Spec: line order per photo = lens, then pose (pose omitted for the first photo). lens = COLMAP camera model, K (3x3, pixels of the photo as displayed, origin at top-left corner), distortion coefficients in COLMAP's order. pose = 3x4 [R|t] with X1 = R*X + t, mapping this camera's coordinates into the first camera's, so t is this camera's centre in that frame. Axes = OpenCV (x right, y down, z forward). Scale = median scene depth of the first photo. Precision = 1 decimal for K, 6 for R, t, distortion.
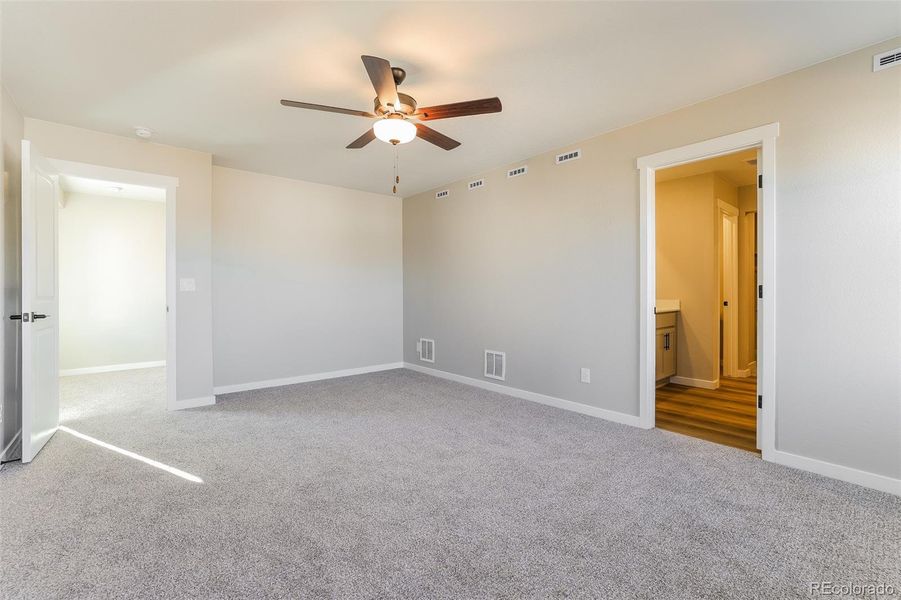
lens RADIAL K [[371.7, 0, 438.5], [0, 371.7, 292.3], [0, 0, 1]] dist [0.001237, 0.000205]
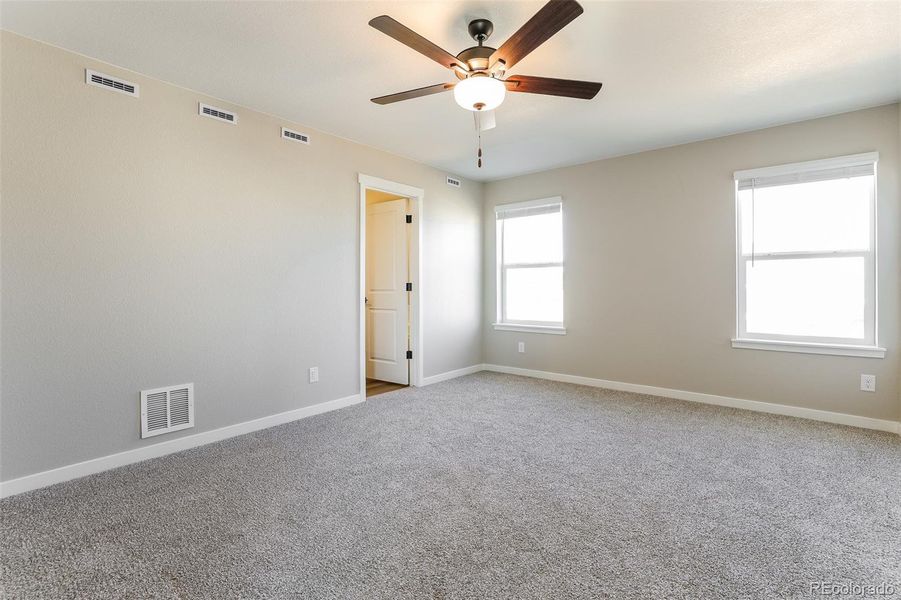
lens RADIAL K [[392.4, 0, 448.7], [0, 392.4, 284.5], [0, 0, 1]] dist [-0.022496, 0.000254]
pose [[-0.121255, 0.000340, 0.992621, -0.752349], [-0.000625, 1.000000, -0.000419, -0.009632], [-0.992621, -0.000671, -0.121255, 0.899883]]
